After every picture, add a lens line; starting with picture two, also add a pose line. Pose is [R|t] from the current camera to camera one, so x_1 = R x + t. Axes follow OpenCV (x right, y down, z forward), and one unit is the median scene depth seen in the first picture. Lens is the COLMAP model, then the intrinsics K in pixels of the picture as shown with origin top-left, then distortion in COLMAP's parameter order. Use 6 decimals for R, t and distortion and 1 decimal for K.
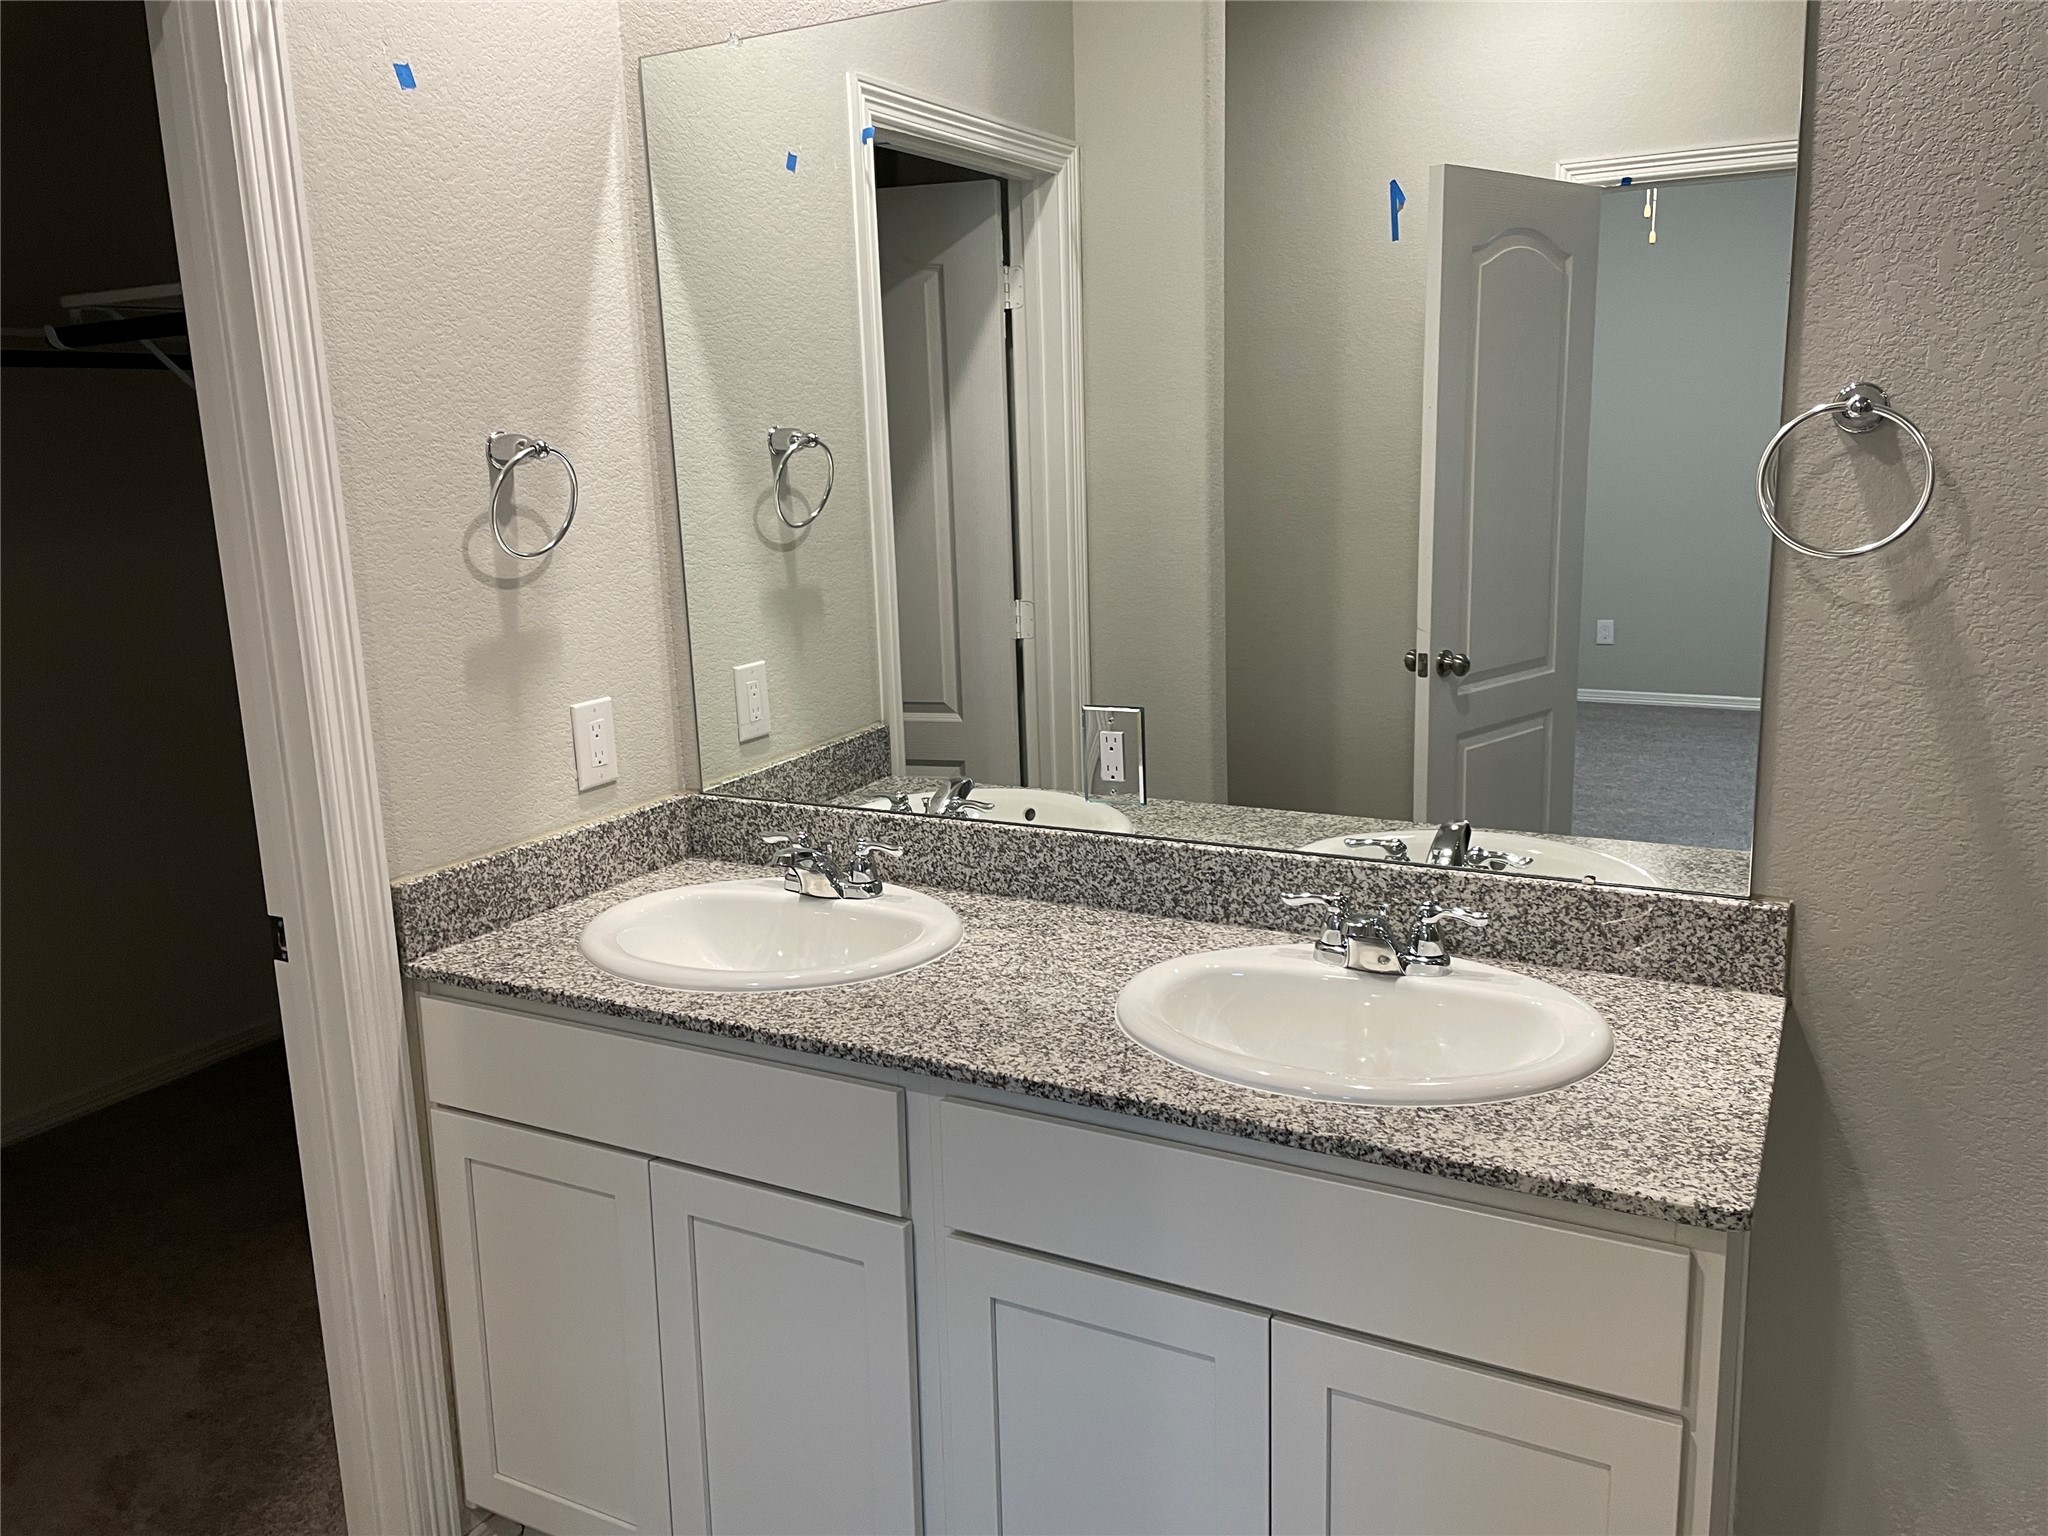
lens RADIAL K [[1529.9, 0, 1018.0], [0, 1529.9, 737.0], [0, 0, 1]] dist [0.092286, -0.118888]
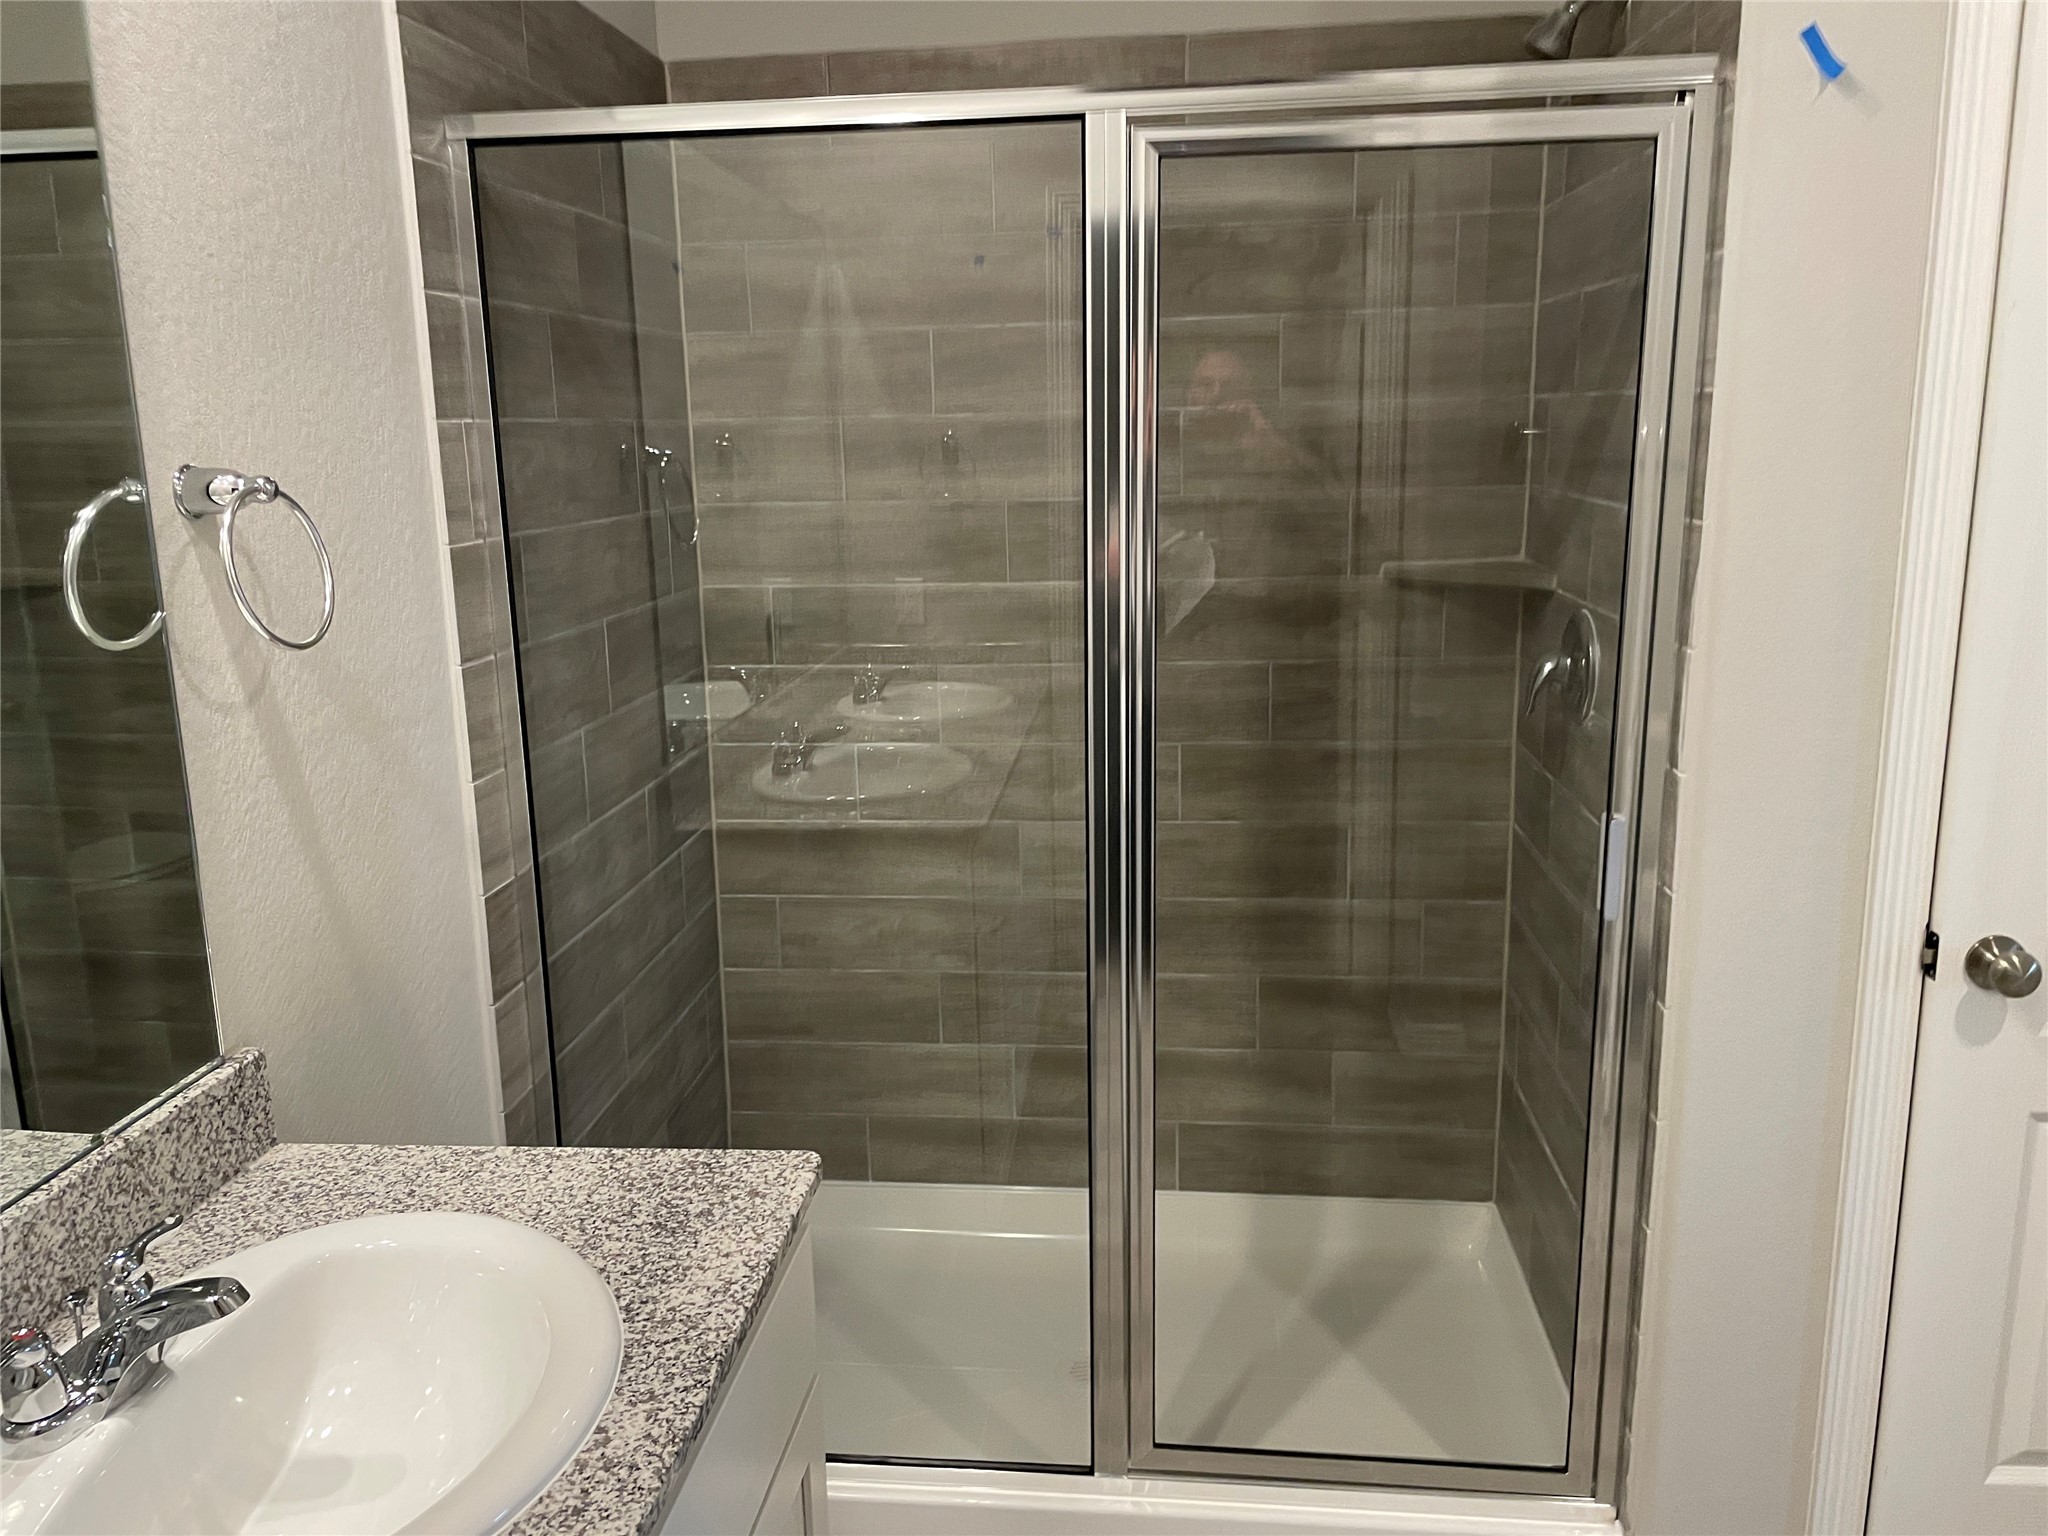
lens RADIAL K [[1529.9, 0, 1018.0], [0, 1529.9, 737.0], [0, 0, 1]] dist [0.092286, -0.118888]
pose [[-0.371831, -0.146025, 0.916743, -0.442383], [0.207819, 0.949391, 0.235517, -0.173160], [-0.904739, 0.278090, -0.322666, 0.817002]]
